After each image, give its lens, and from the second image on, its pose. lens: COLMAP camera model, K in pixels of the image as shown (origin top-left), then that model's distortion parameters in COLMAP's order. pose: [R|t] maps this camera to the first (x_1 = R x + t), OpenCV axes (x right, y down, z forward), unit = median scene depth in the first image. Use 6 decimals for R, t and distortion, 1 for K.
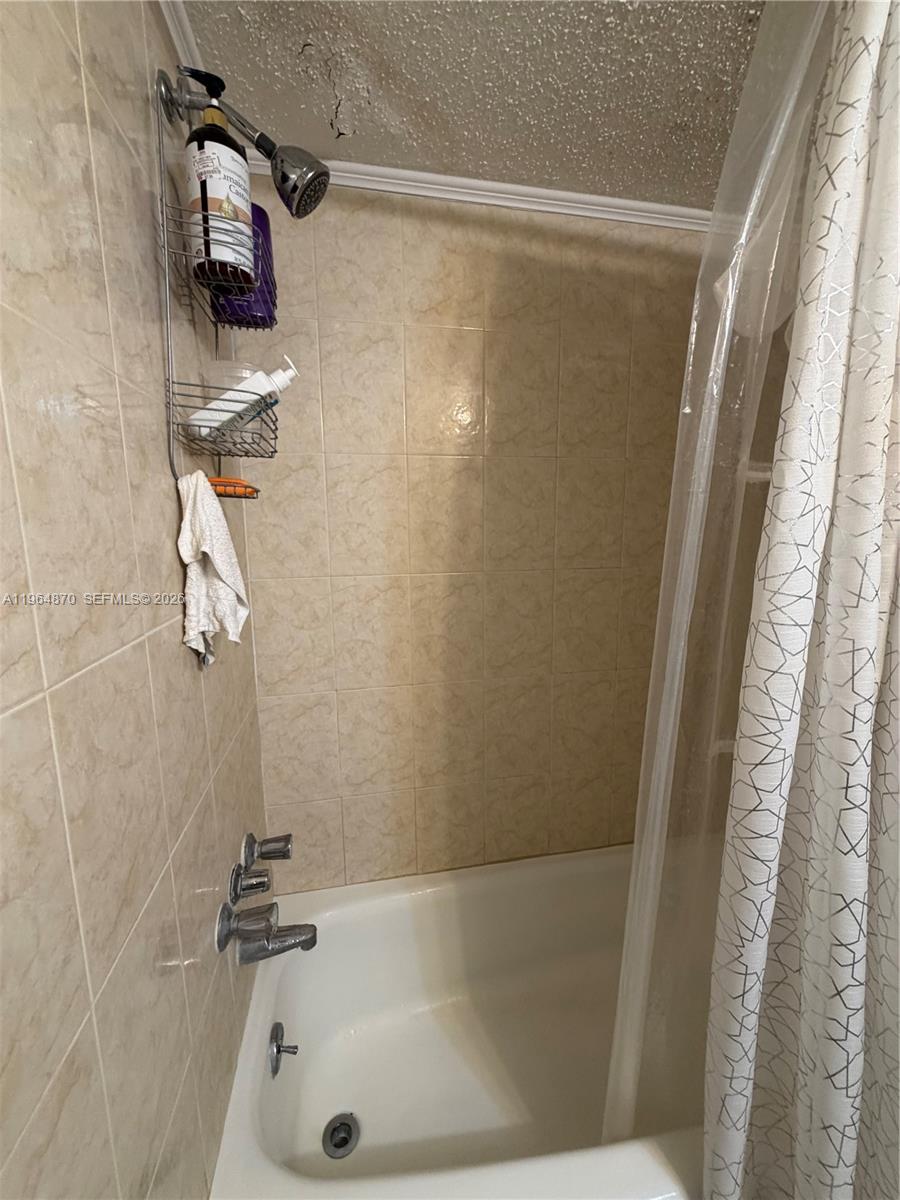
lens RADIAL K [[480.7, 0, 457.6], [0, 480.7, 604.7], [0, 0, 1]] dist [0.008024, -0.000135]
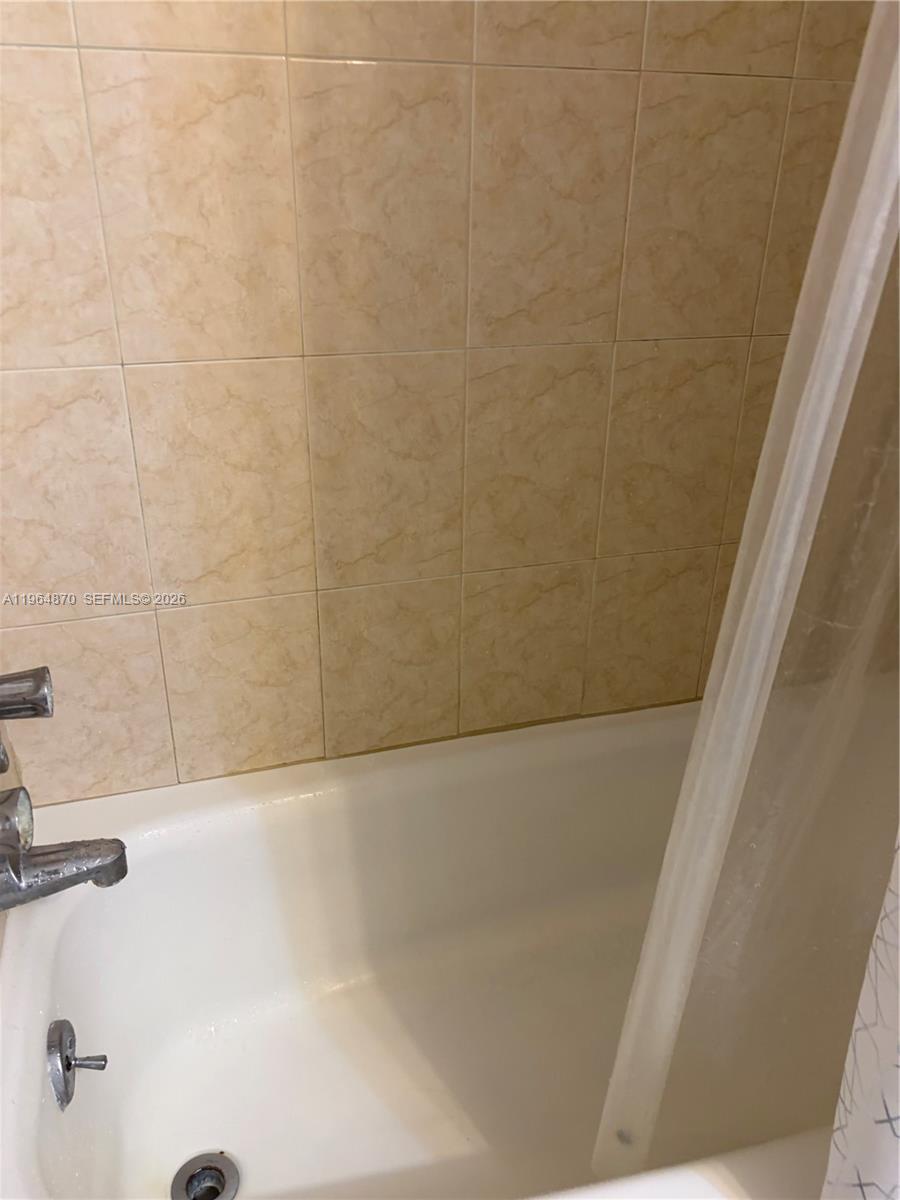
lens RADIAL K [[910.4, 0, 446.5], [0, 910.4, 587.6], [0, 0, 1]] dist [0.051906, -0.050278]
pose [[0.995551, -0.018477, 0.092399, -0.046255], [-0.007973, 0.960553, 0.277983, 0.137847], [-0.093890, -0.277482, 0.956132, 0.146912]]
